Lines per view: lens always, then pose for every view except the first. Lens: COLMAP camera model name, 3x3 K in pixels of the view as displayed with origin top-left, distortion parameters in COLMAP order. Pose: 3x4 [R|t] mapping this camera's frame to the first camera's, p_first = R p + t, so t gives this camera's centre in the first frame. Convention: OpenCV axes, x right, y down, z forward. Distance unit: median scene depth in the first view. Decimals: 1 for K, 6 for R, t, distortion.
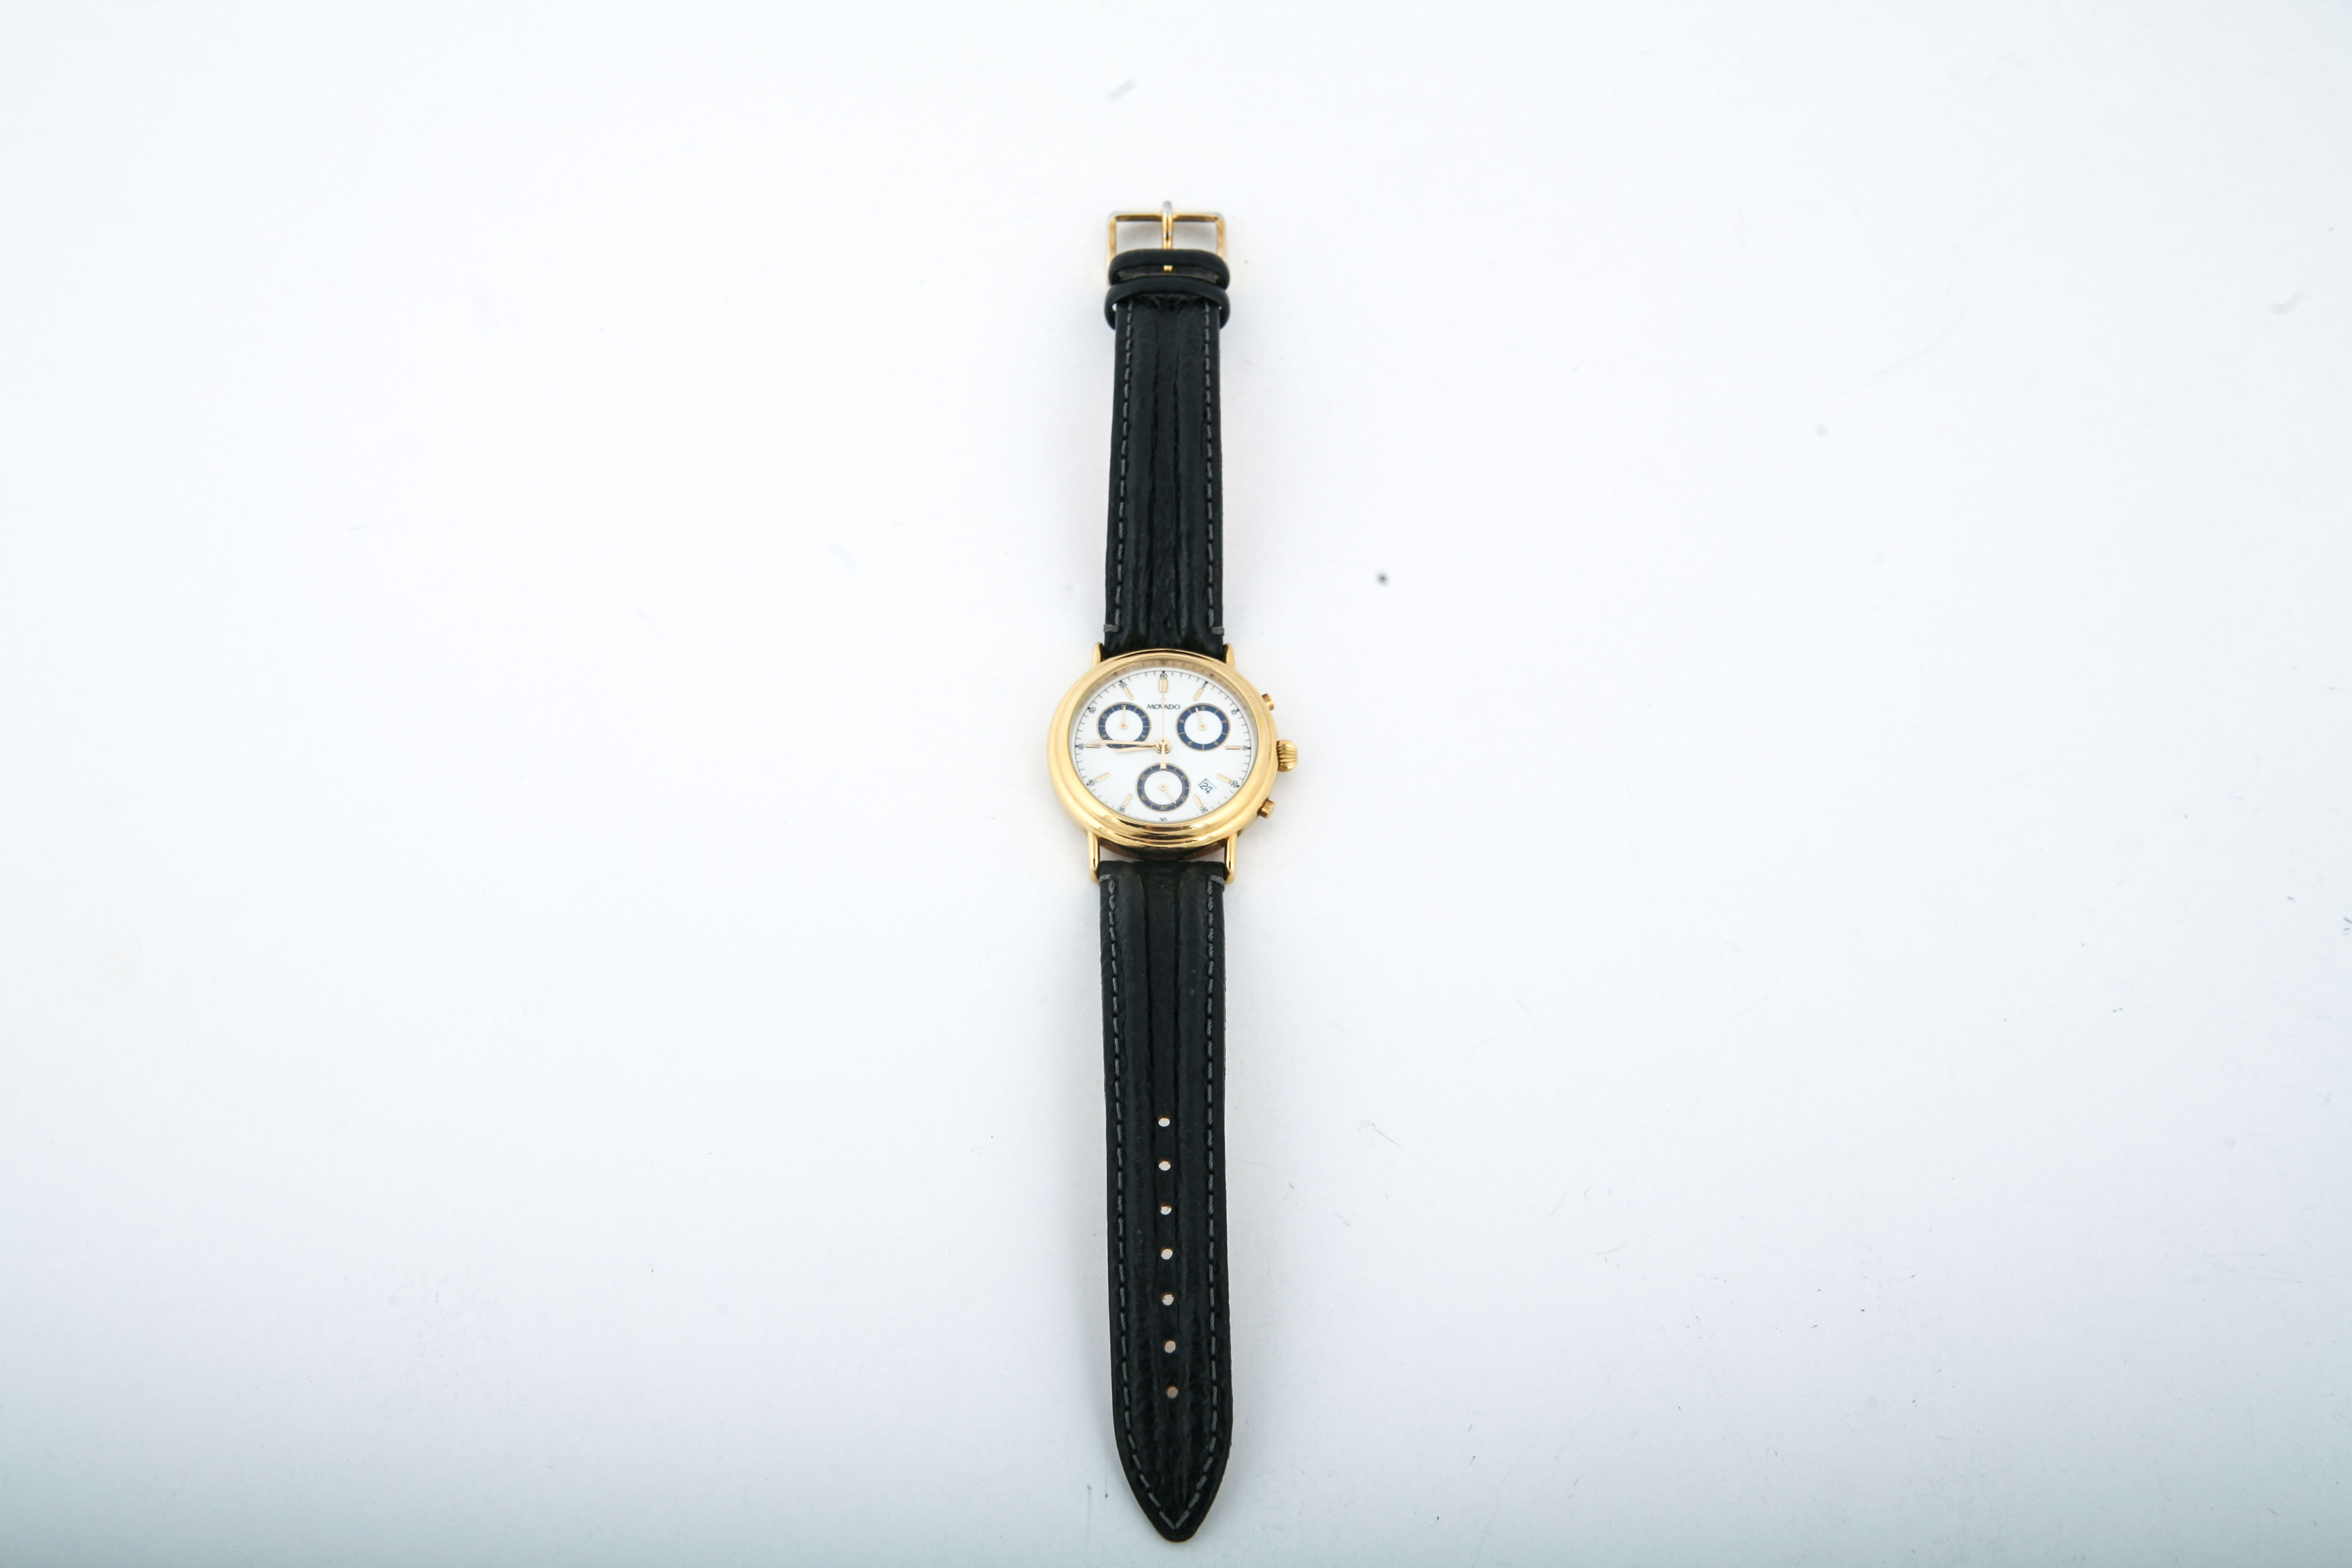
lens RADIAL K [[3357.9, 0, 1198.5], [0, 3357.9, 792.9], [0, 0, 1]] dist [-0.005927, 0.000000]
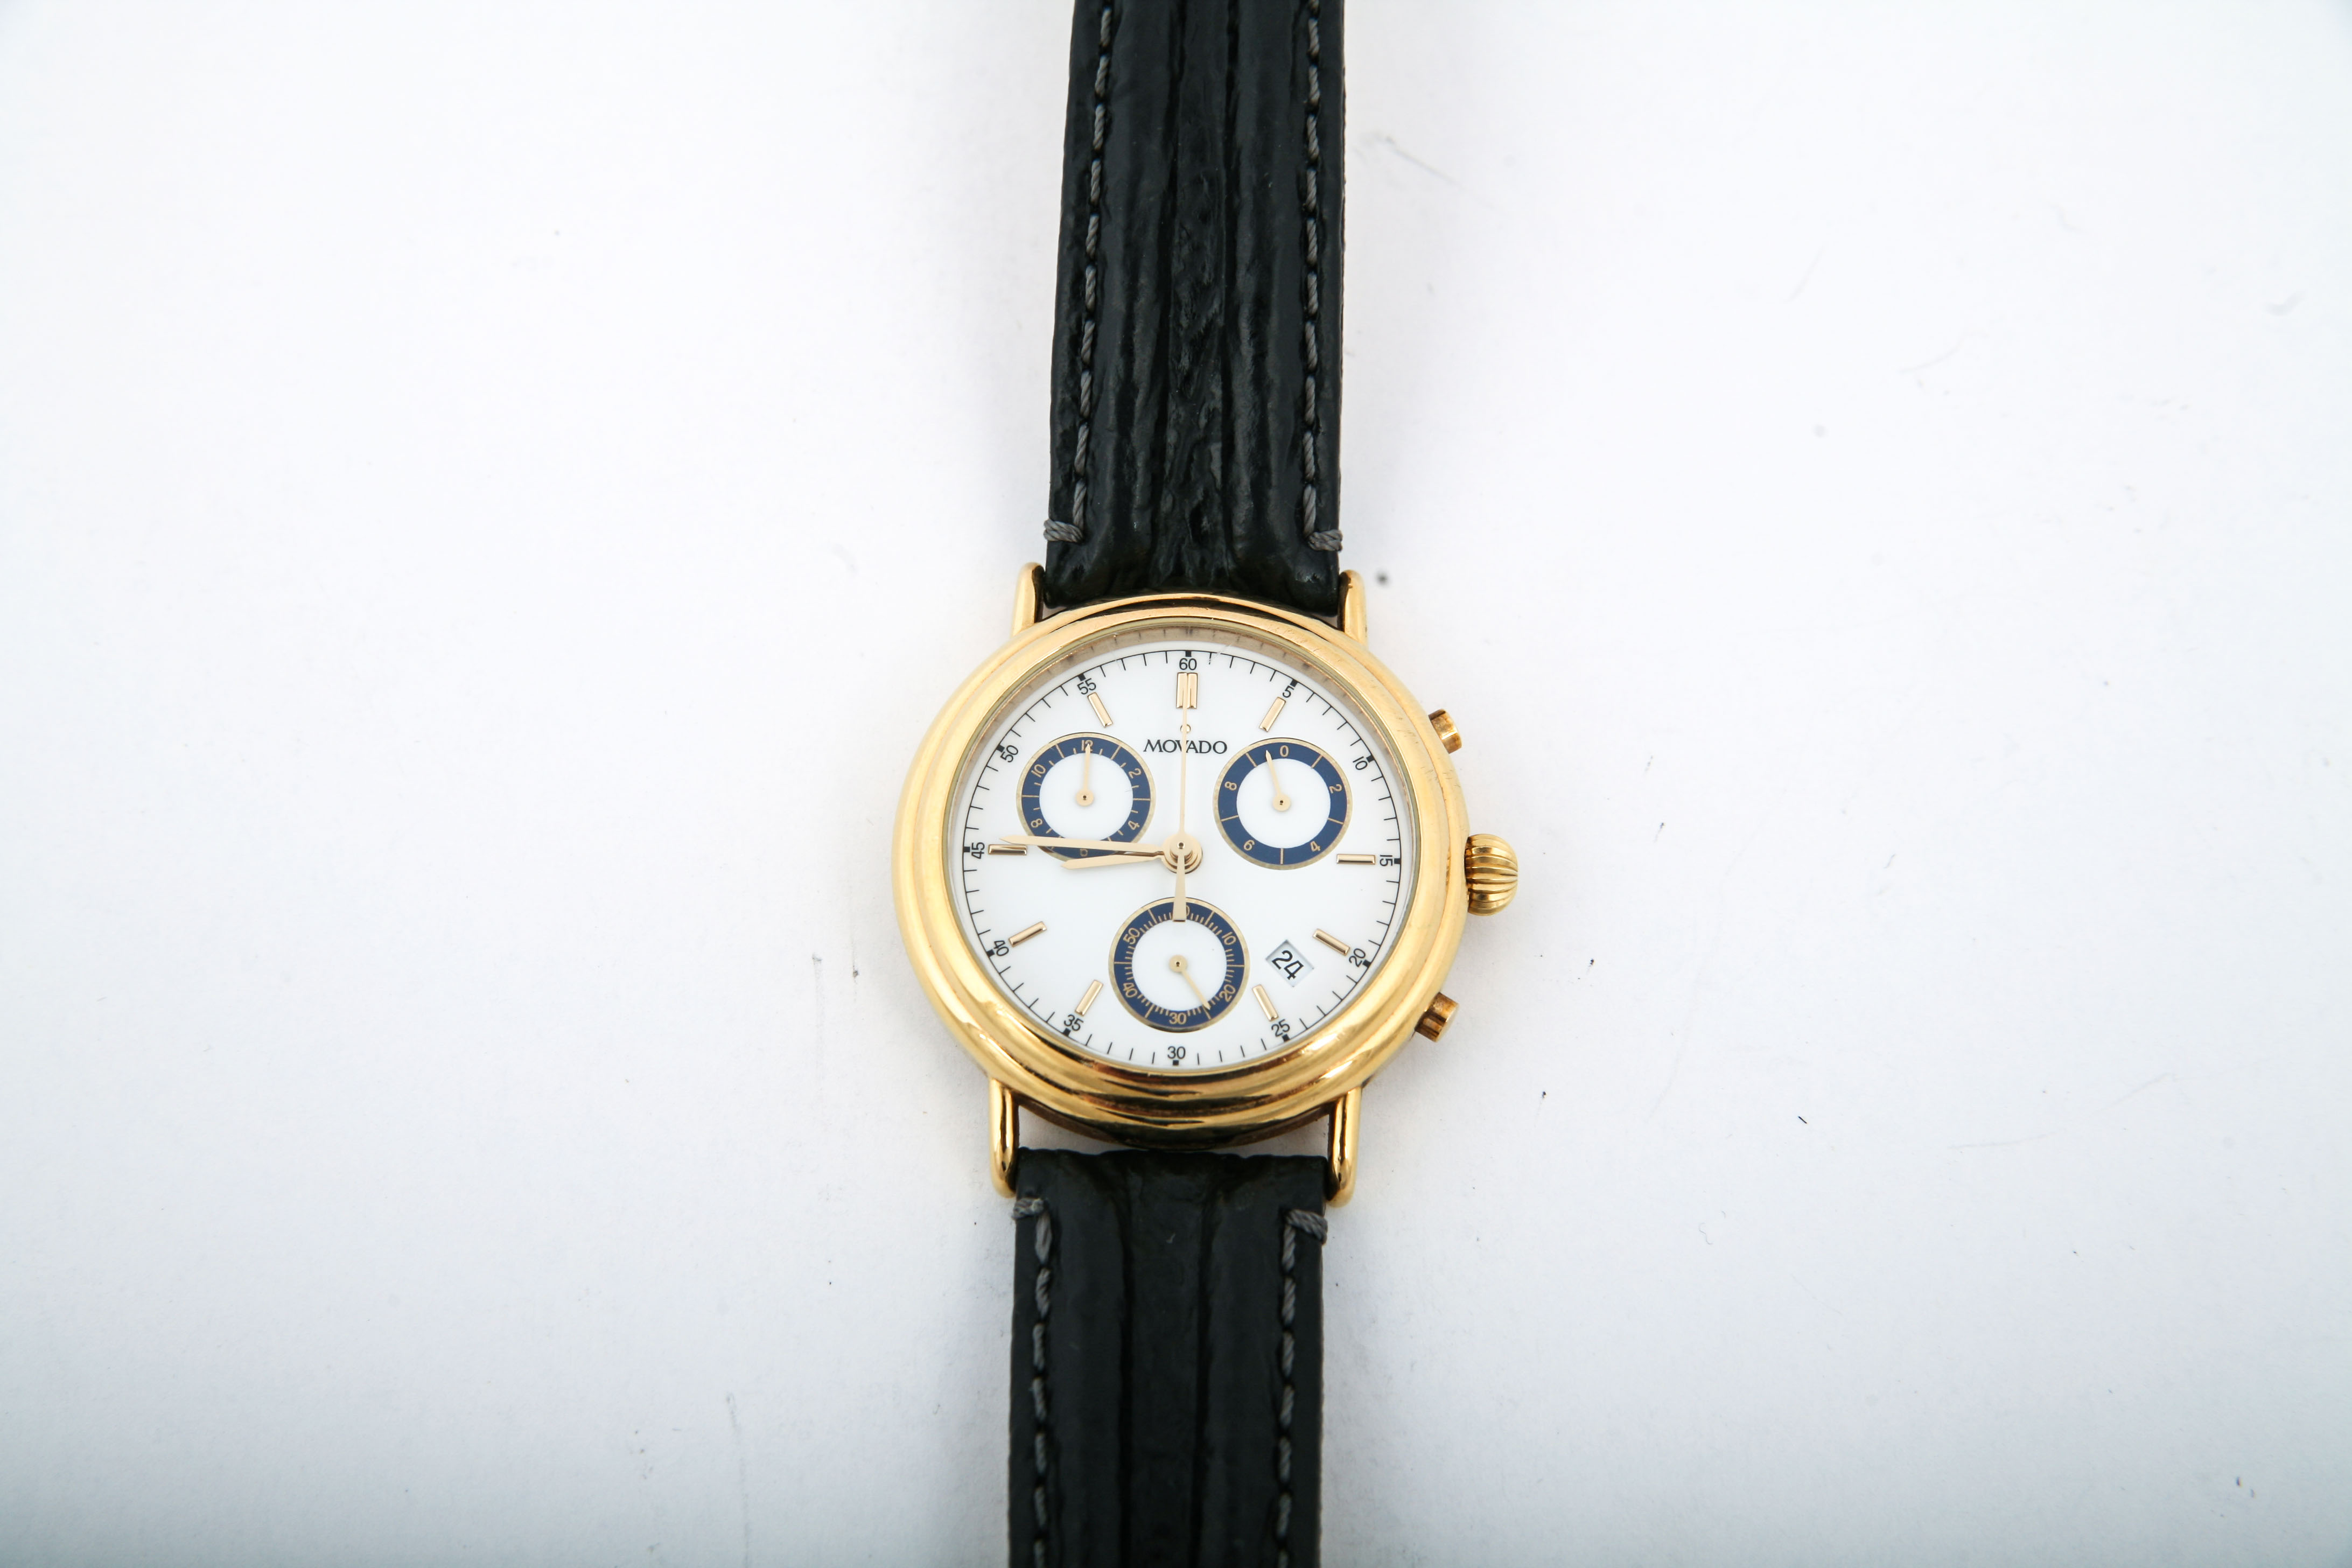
lens RADIAL K [[4711.4, 0, 1173.1], [0, 4711.4, 777.5], [0, 0, 1]] dist [0.041171, 0.000000]
pose [[0.999447, 0.020651, -0.026064, 0.003097], [-0.016840, 0.990178, 0.138797, -0.108684], [0.028674, -0.138281, 0.989978, 0.477733]]
